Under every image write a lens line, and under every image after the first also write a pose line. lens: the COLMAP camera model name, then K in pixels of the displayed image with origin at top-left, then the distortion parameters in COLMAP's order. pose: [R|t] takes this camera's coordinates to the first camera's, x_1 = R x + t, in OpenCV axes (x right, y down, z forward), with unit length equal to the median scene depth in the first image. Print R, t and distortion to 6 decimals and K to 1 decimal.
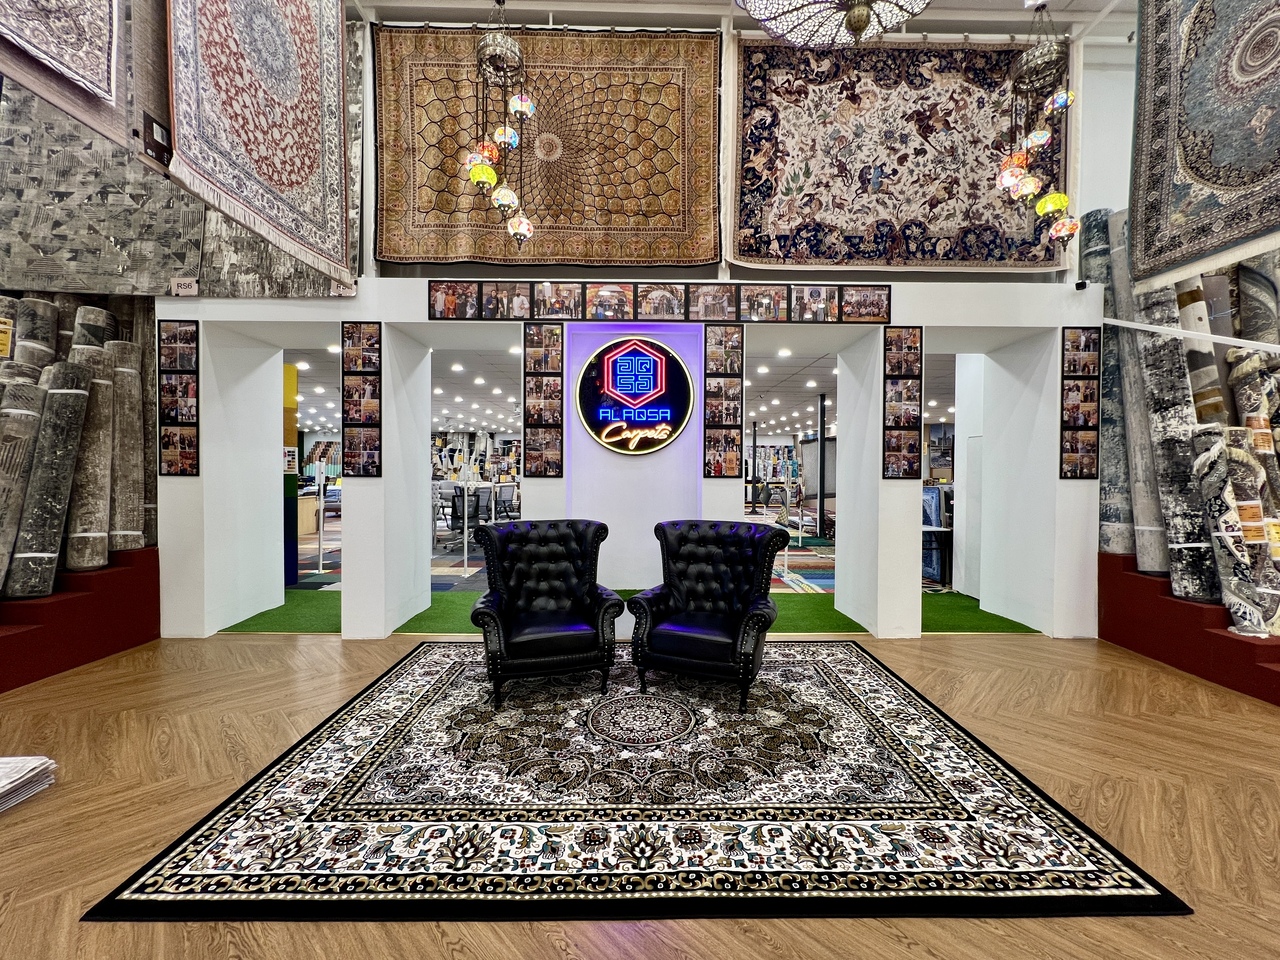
lens RADIAL K [[513.4, 0, 642.0], [0, 513.4, 476.0], [0, 0, 1]] dist [0.002878, -0.000118]
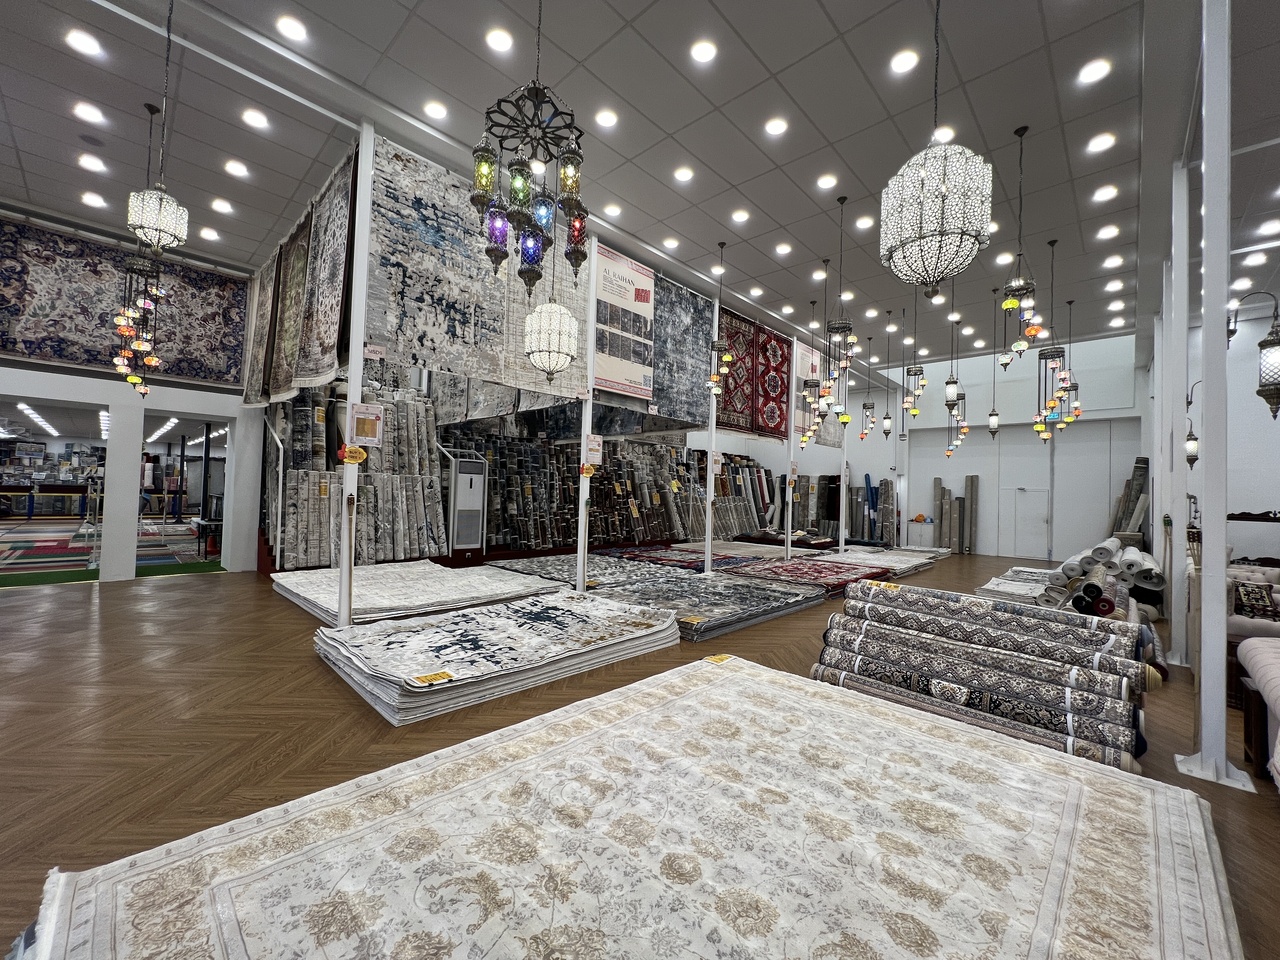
lens RADIAL K [[513.4, 0, 640.7], [0, 513.4, 482.6], [0, 0, 1]] dist [0.002878, -0.000118]
pose [[0.706097, 0.032239, 0.707380, 0.503328], [-0.019656, 0.999470, -0.025931, -0.009158], [-0.707842, 0.004405, 0.706357, -1.547815]]
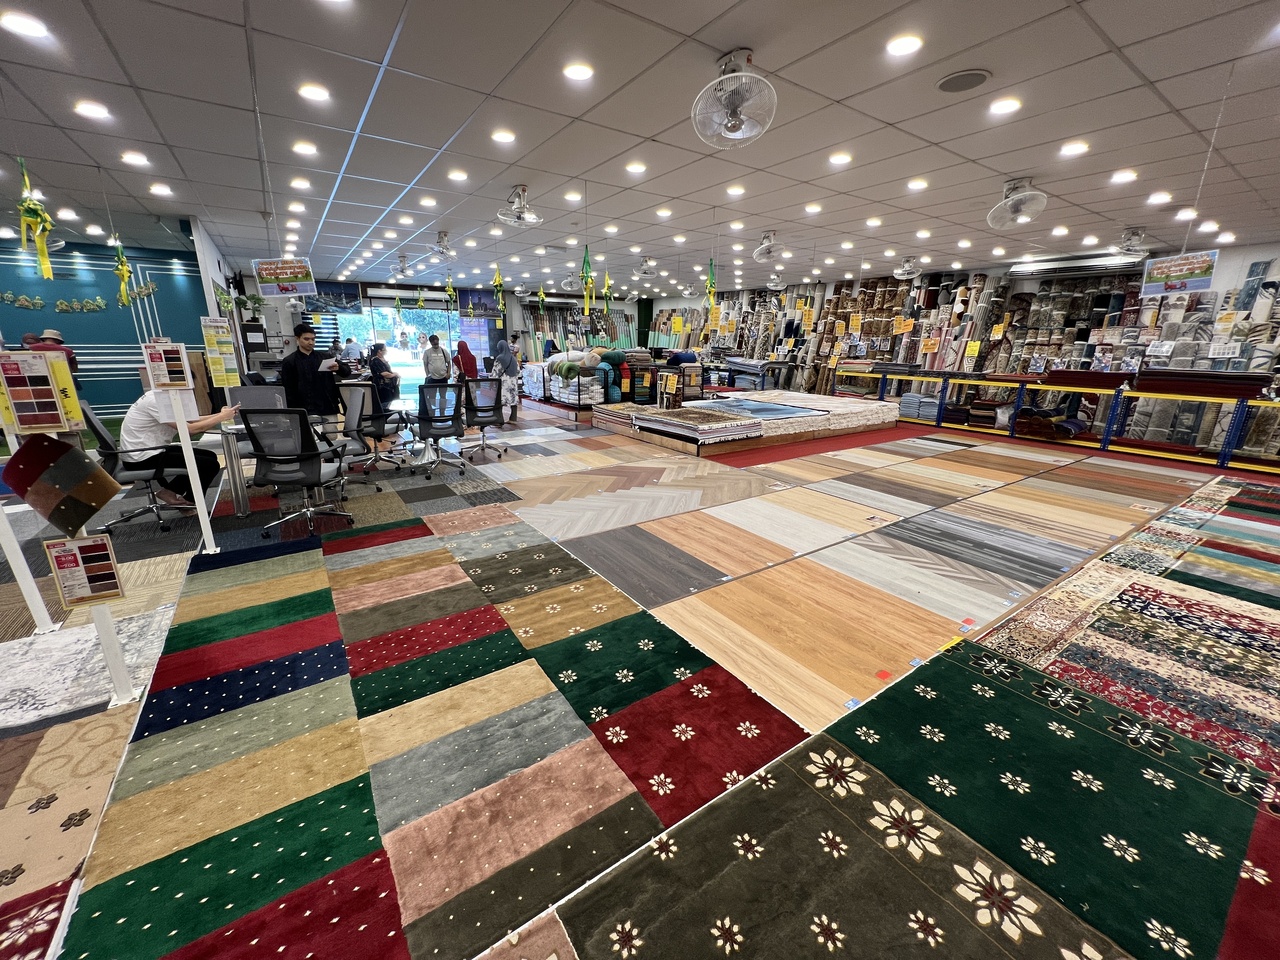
lens RADIAL K [[513.4, 0, 643.6], [0, 513.4, 479.2], [0, 0, 1]] dist [0.002878, -0.000118]
pose [[0.555279, 0.225282, -0.800571, 0.550651], [-0.020838, 0.966079, 0.257403, -0.058232], [0.831403, -0.126248, 0.541138, 2.037664]]
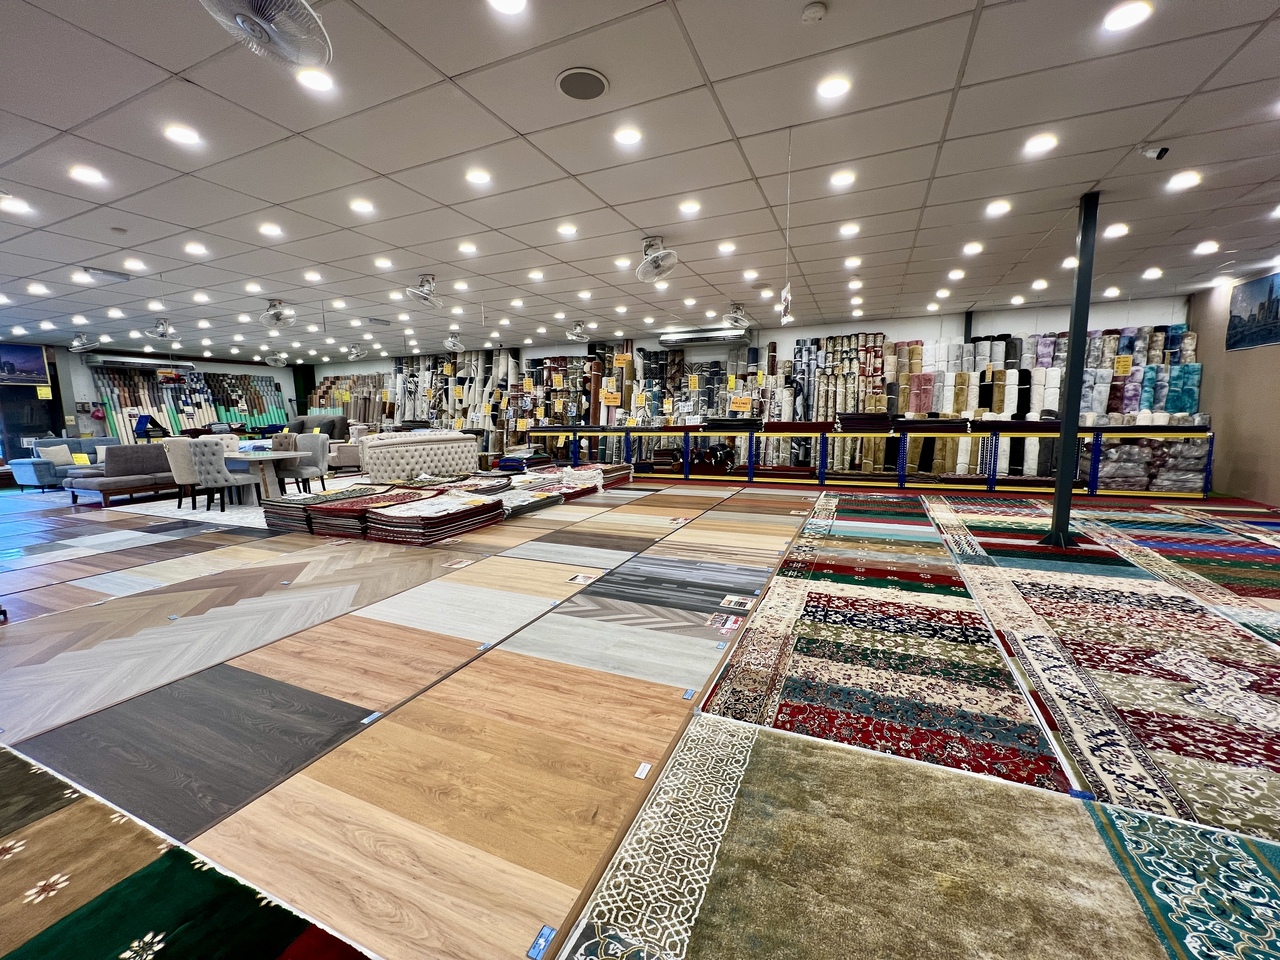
lens RADIAL K [[513.4, 0, 640.3], [0, 513.4, 479.6], [0, 0, 1]] dist [0.002878, -0.000118]
pose [[0.905953, 0.035473, -0.421889, 0.463010], [0.015864, 0.992940, 0.117554, 0.005630], [0.423081, -0.113192, 0.898994, 2.245942]]
